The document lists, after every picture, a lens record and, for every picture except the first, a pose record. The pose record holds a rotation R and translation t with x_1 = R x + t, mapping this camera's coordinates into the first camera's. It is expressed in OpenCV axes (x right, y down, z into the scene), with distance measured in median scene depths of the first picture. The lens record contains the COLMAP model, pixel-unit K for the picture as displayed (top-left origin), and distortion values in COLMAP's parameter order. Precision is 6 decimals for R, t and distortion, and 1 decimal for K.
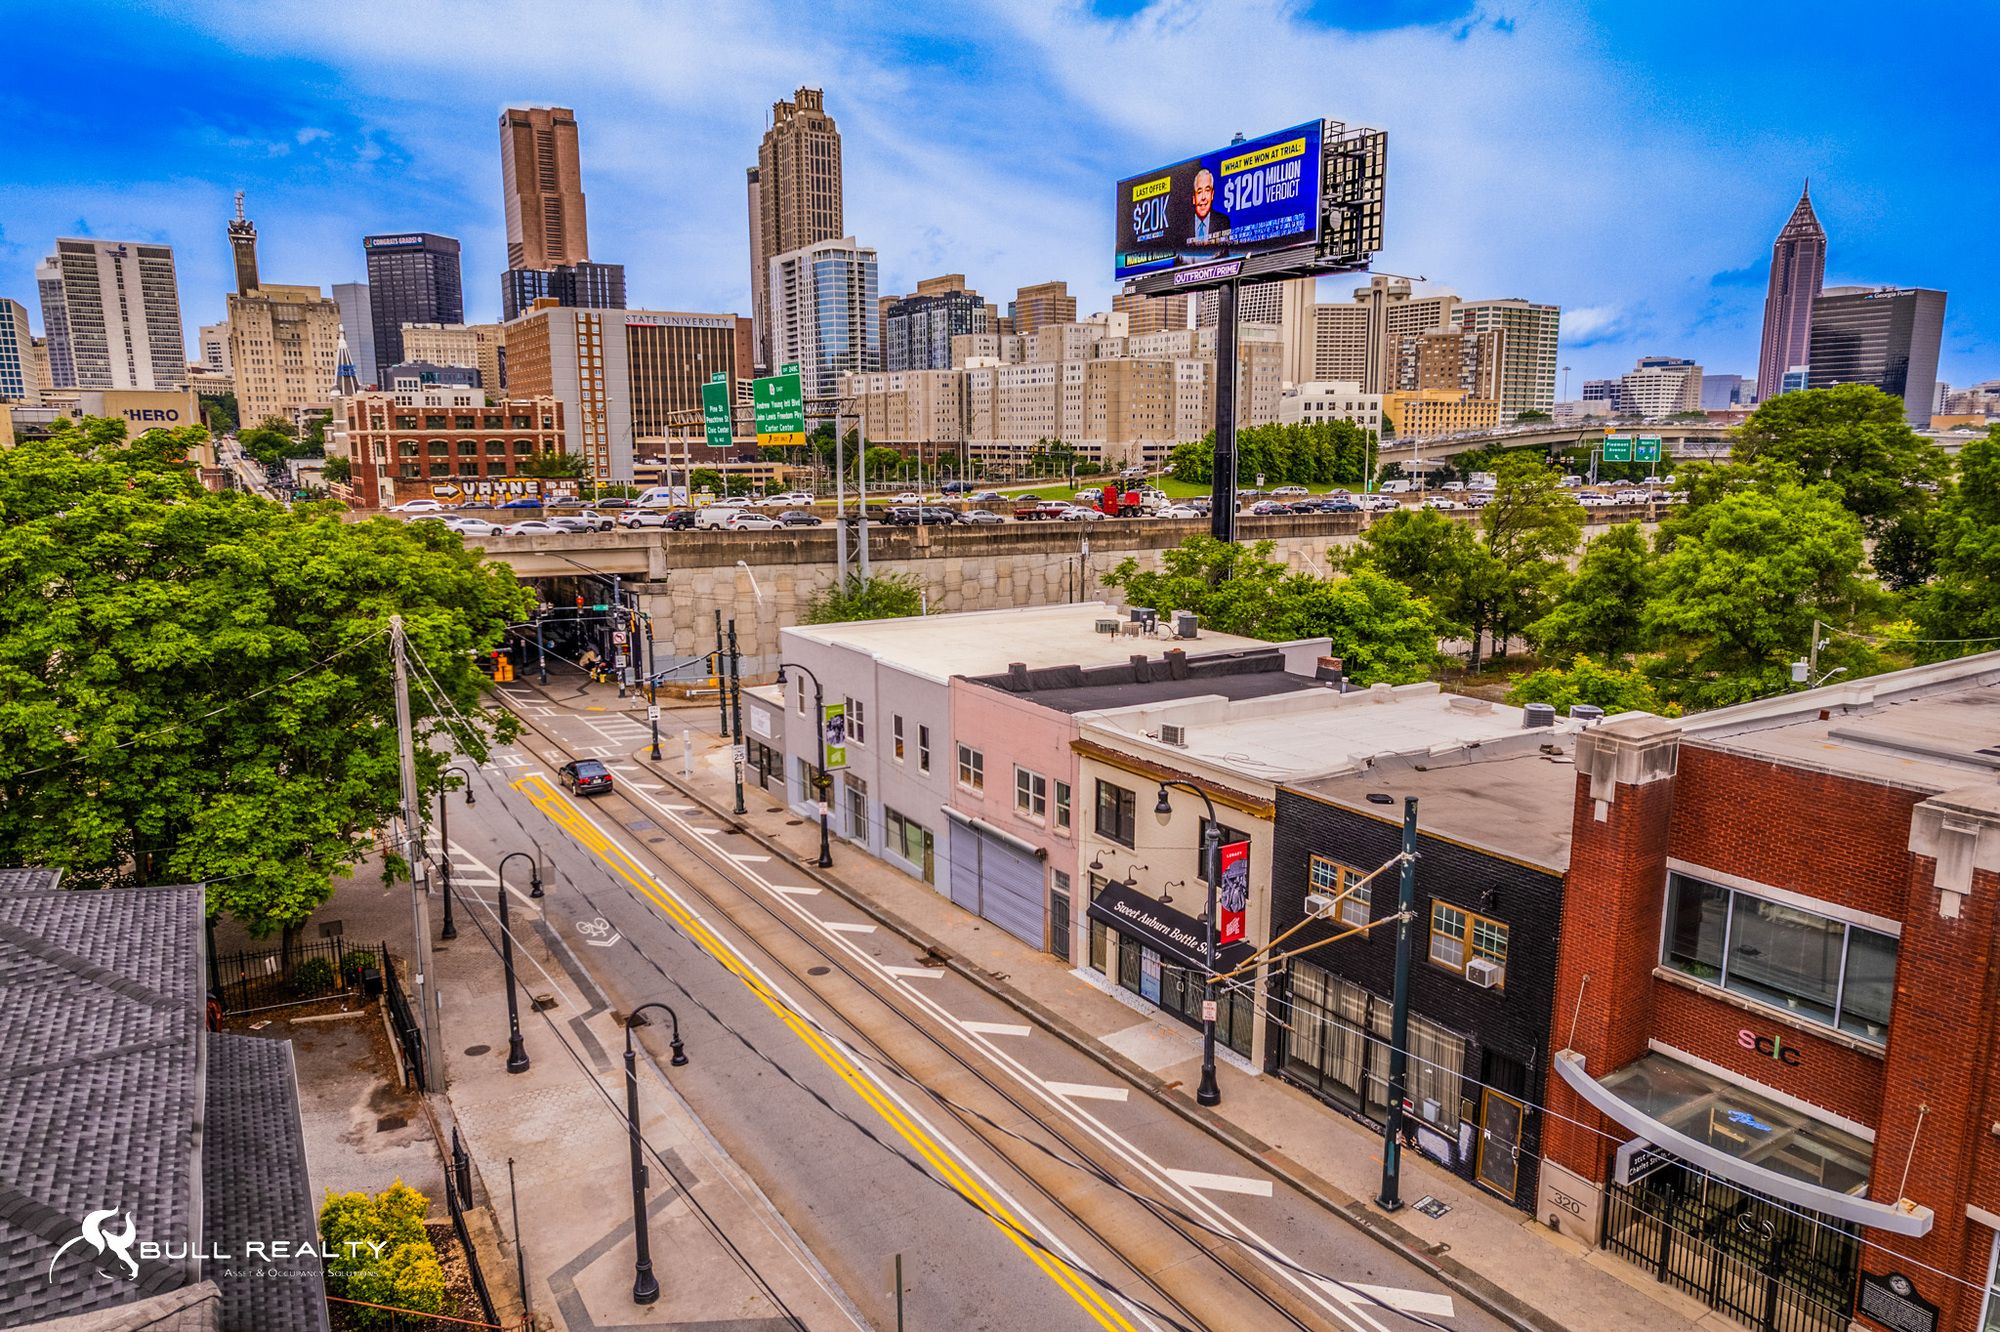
lens RADIAL K [[1268.6, 0, 1000.0], [0, 1268.6, 666.0], [0, 0, 1]] dist [-0.023723, 0.023266]
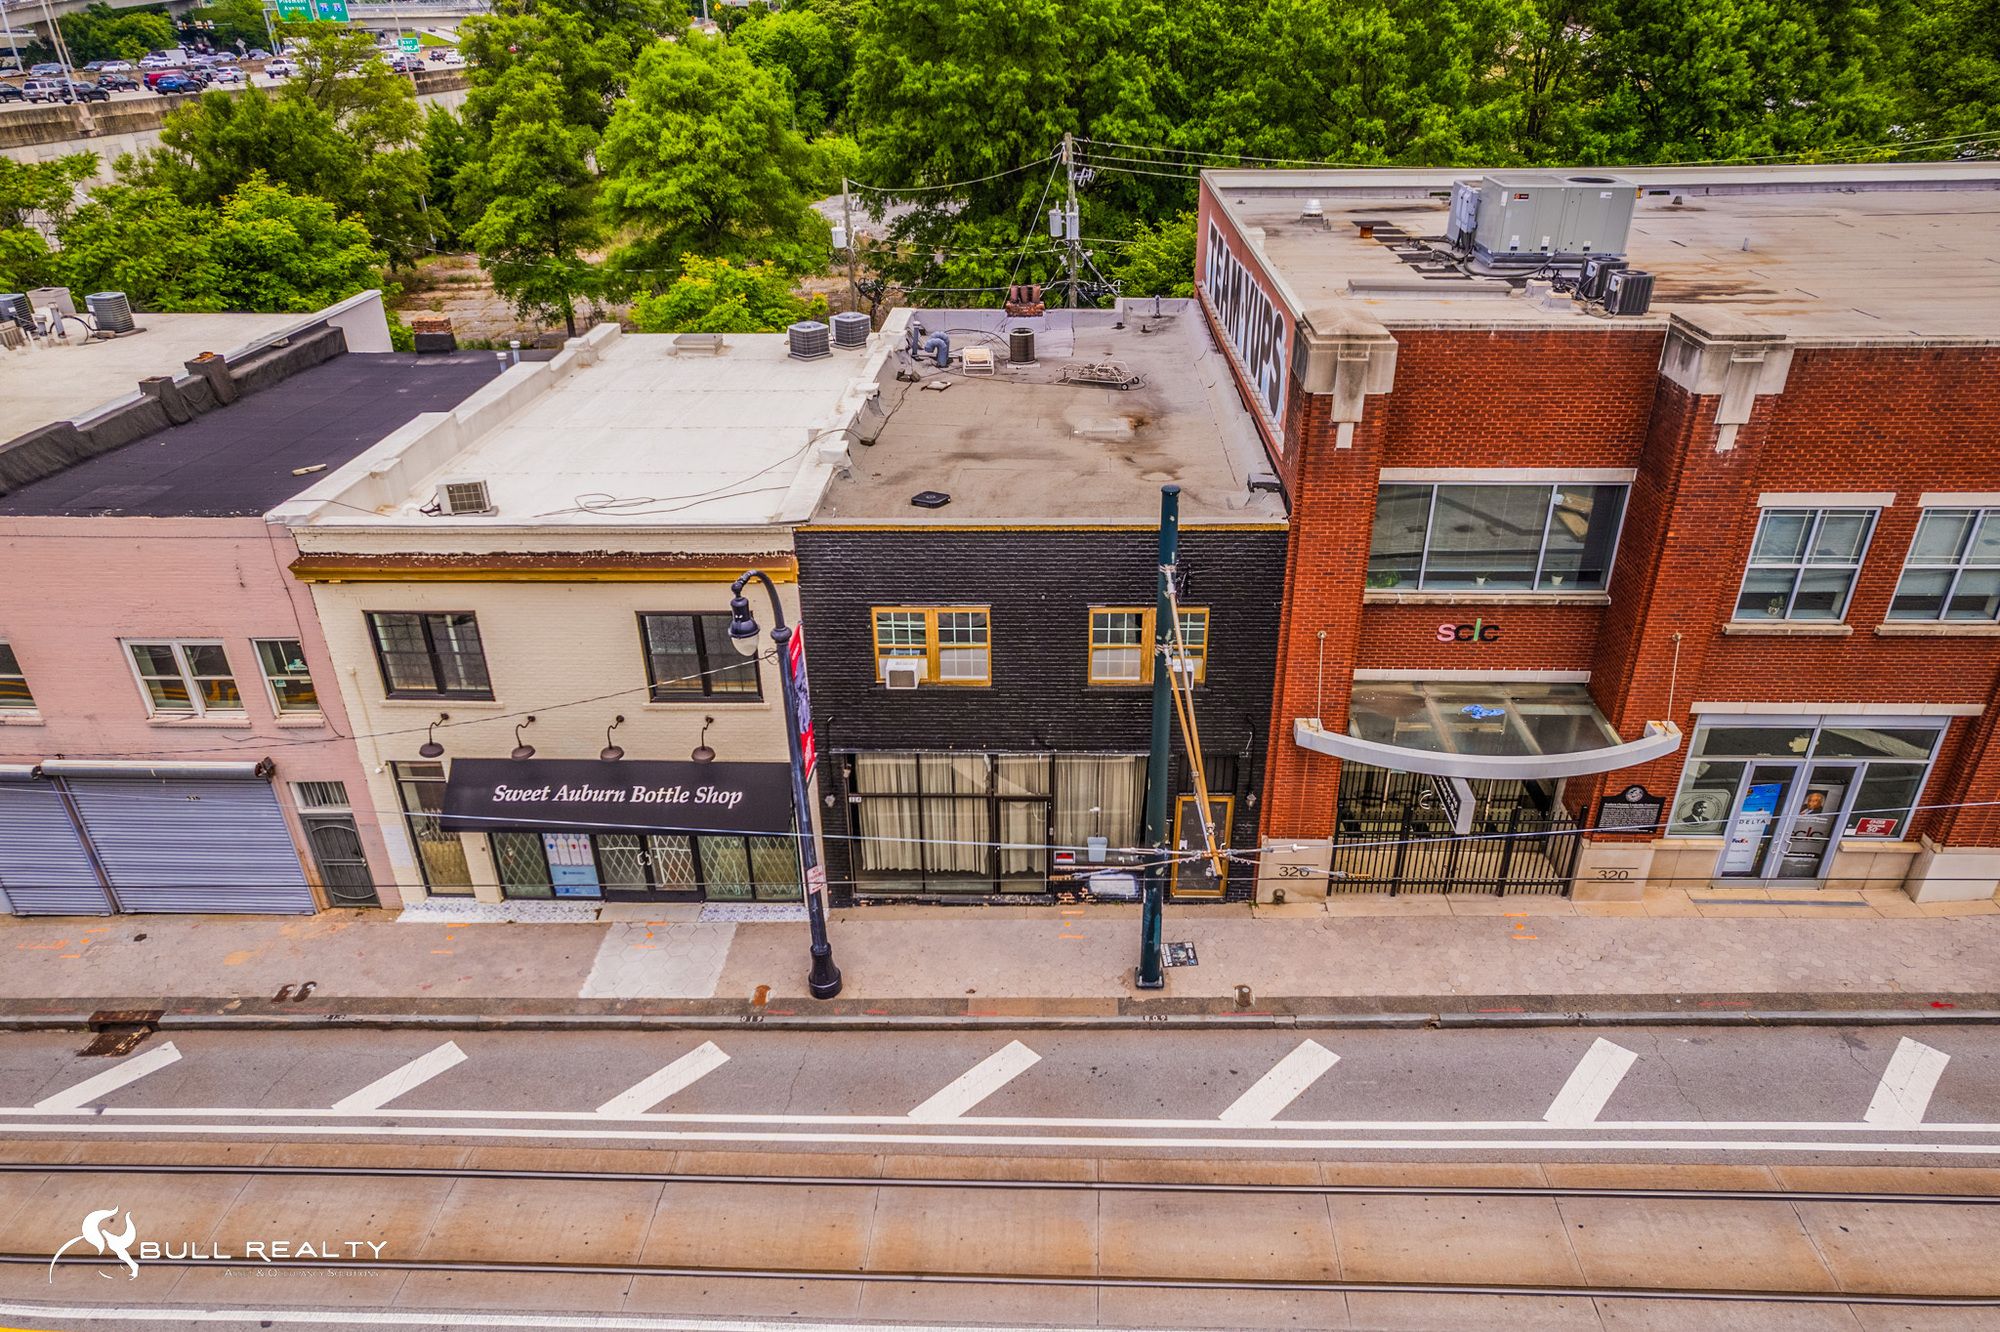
lens RADIAL K [[1288.5, 0, 999.6], [0, 1288.5, 661.8], [0, 0, 1]] dist [-0.030956, 0.034784]
pose [[0.568325, -0.388634, 0.725238, -0.068782], [0.159415, 0.916730, 0.366325, -0.020308], [-0.807213, -0.092578, 0.582954, 0.159957]]
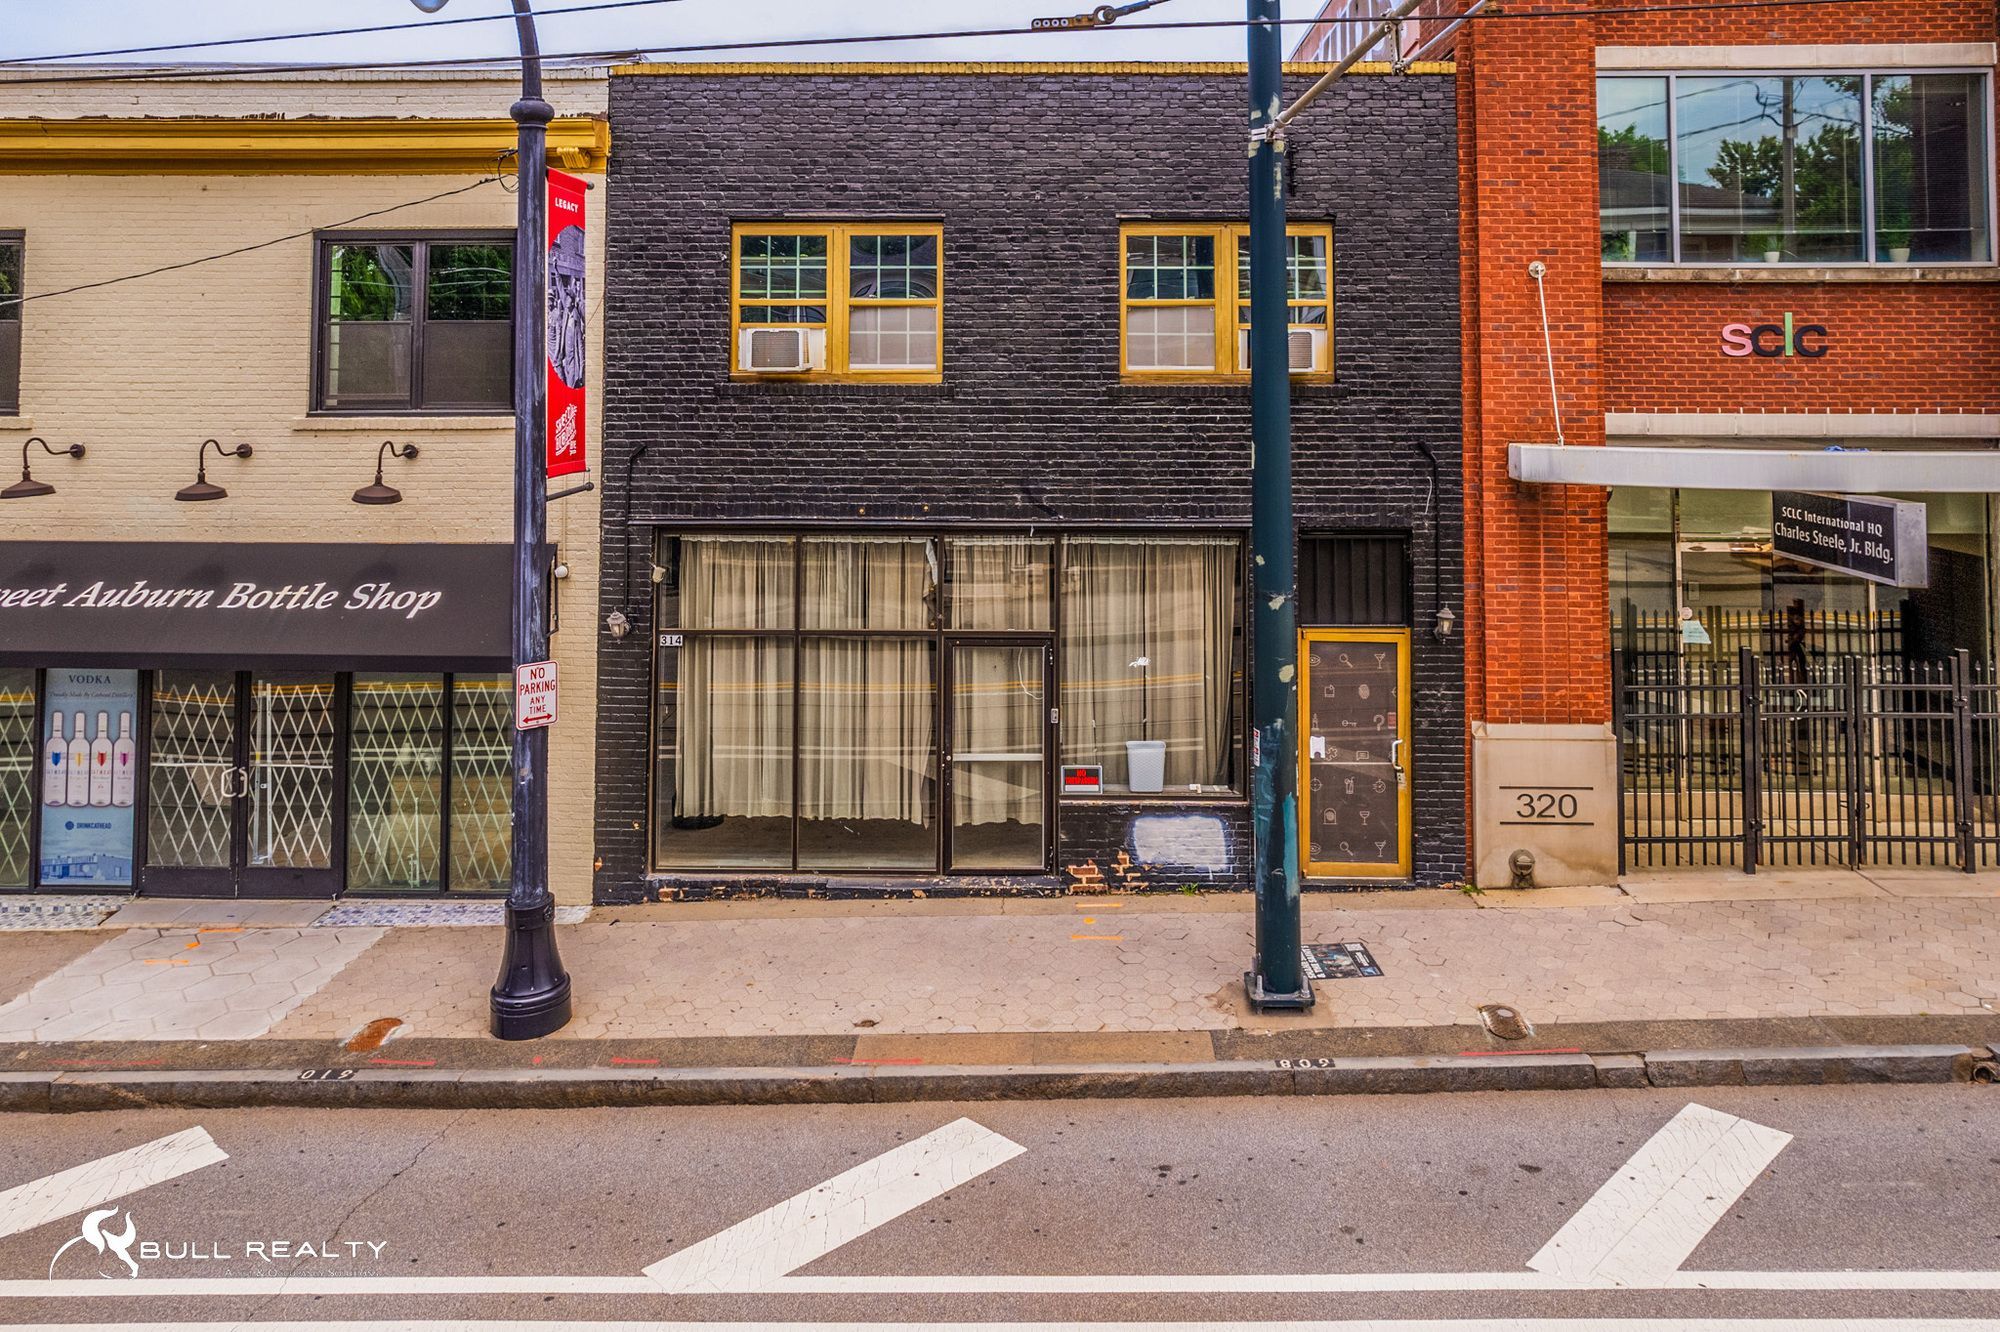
lens RADIAL K [[1354.8, 0, 1042.5], [0, 1354.8, 300.2], [0, 0, 1]] dist [-0.025529, 0.006423]
pose [[0.551075, 0.055275, 0.832623, -0.013253], [0.146722, 0.975840, -0.161892, 0.074769], [-0.821455, 0.211378, 0.529651, 0.211565]]
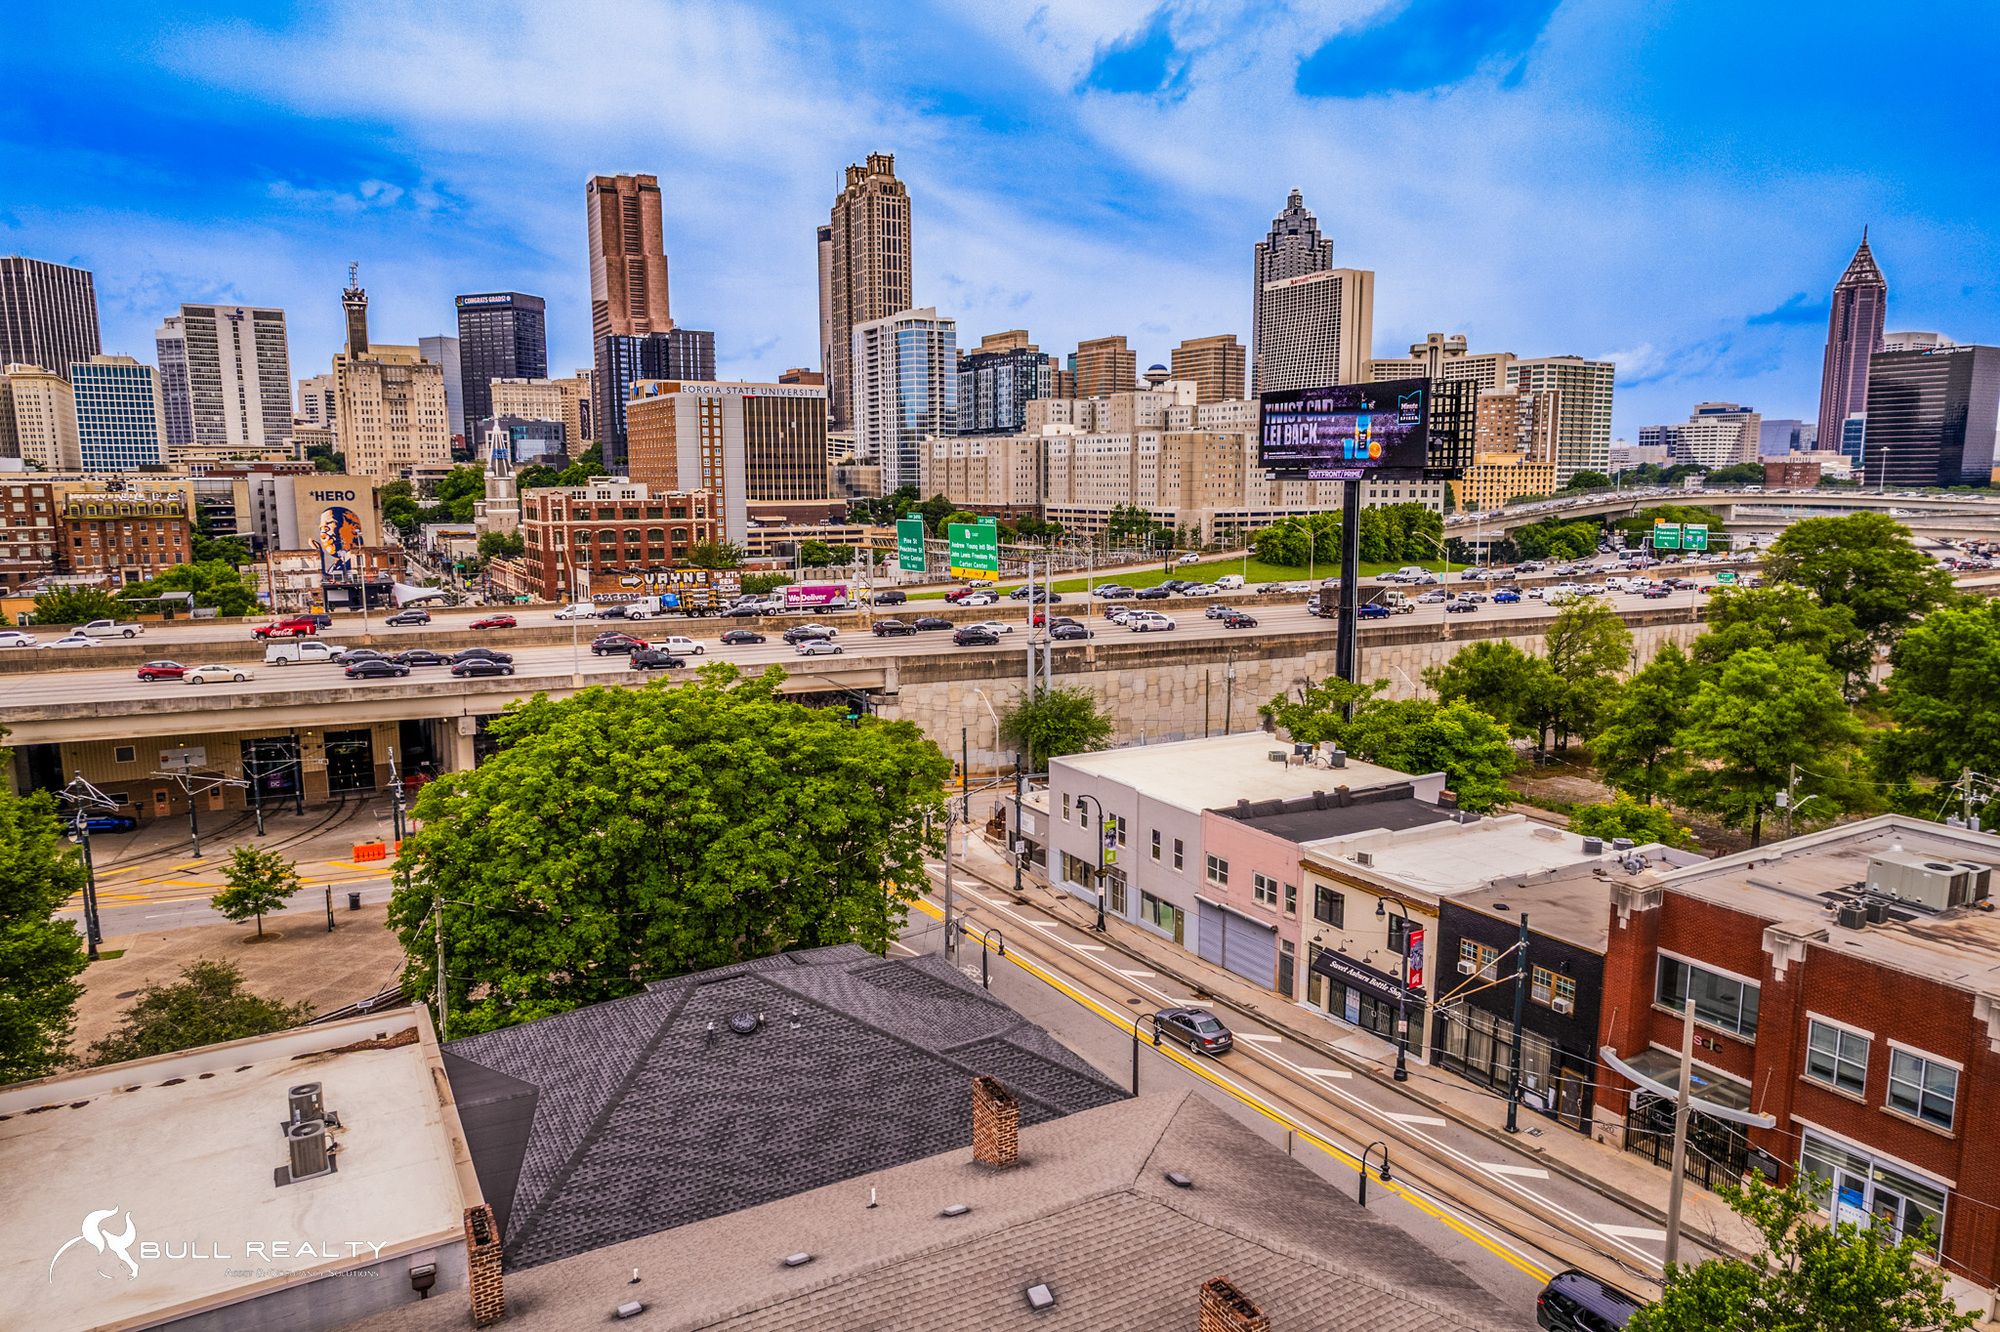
lens RADIAL K [[1277.9, 0, 1000.0], [0, 1277.9, 666.0], [0, 0, 1]] dist [-0.028207, 0.028660]
pose [[0.999357, 0.007399, -0.035074, -0.100392], [-0.008390, 0.999567, -0.028186, -0.051980], [0.034850, 0.028462, 0.998987, -0.239837]]
